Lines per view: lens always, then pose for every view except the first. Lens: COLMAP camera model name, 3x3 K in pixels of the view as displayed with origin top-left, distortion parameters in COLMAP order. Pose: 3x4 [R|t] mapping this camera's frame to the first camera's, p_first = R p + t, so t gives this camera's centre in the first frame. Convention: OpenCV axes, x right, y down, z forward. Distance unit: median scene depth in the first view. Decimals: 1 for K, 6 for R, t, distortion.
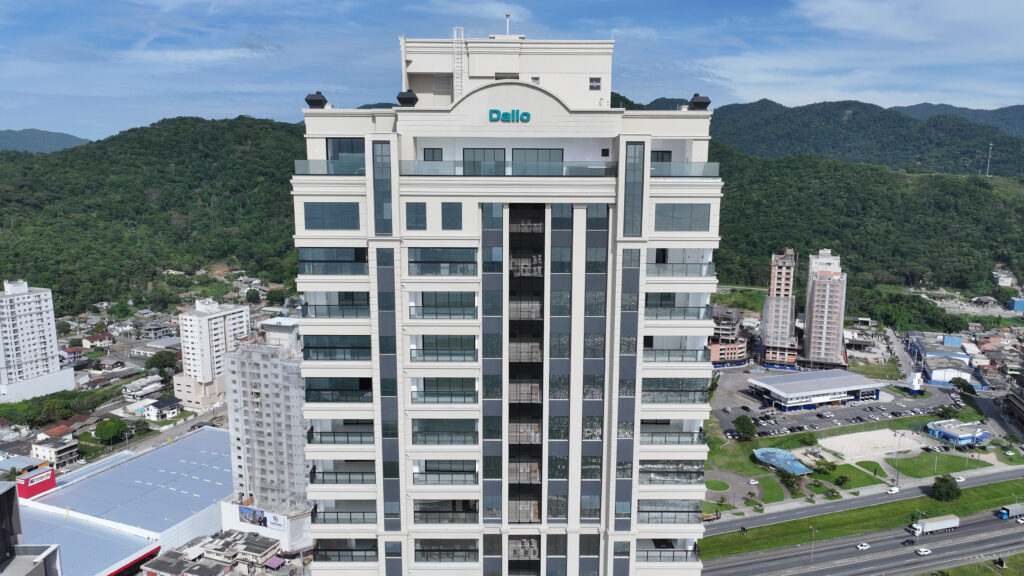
lens RADIAL K [[703.3, 0, 512.2], [0, 703.3, 319.5], [0, 0, 1]] dist [0.000738, 0.006388]
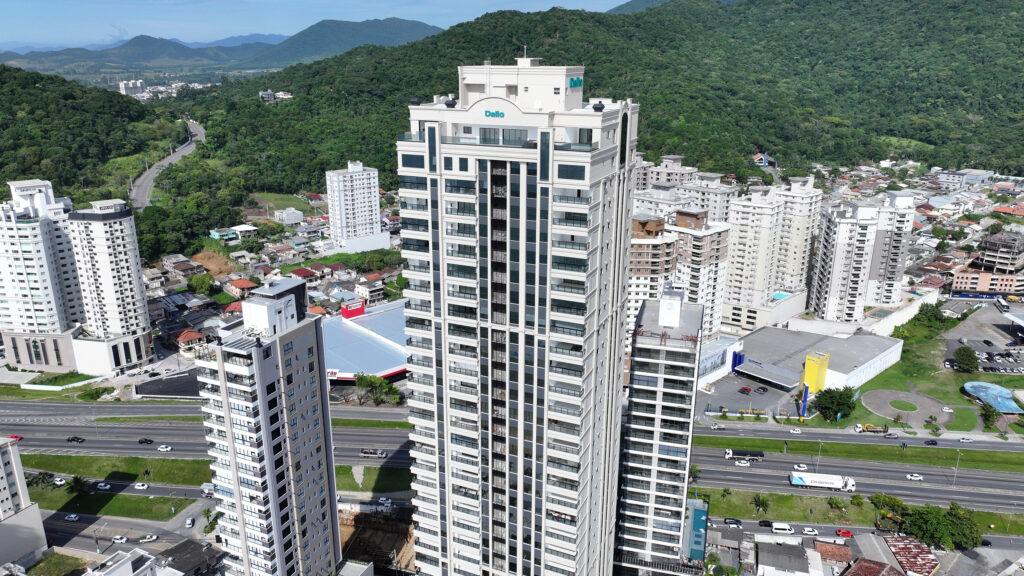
lens RADIAL K [[703.3, 0, 512.2], [0, 703.3, 319.5], [0, 0, 1]] dist [0.000738, 0.006388]
pose [[0.910390, 0.142811, -0.388323, 0.685332], [-0.083356, 0.982606, 0.165945, -0.042936], [0.405267, -0.118706, 0.906459, -0.641871]]
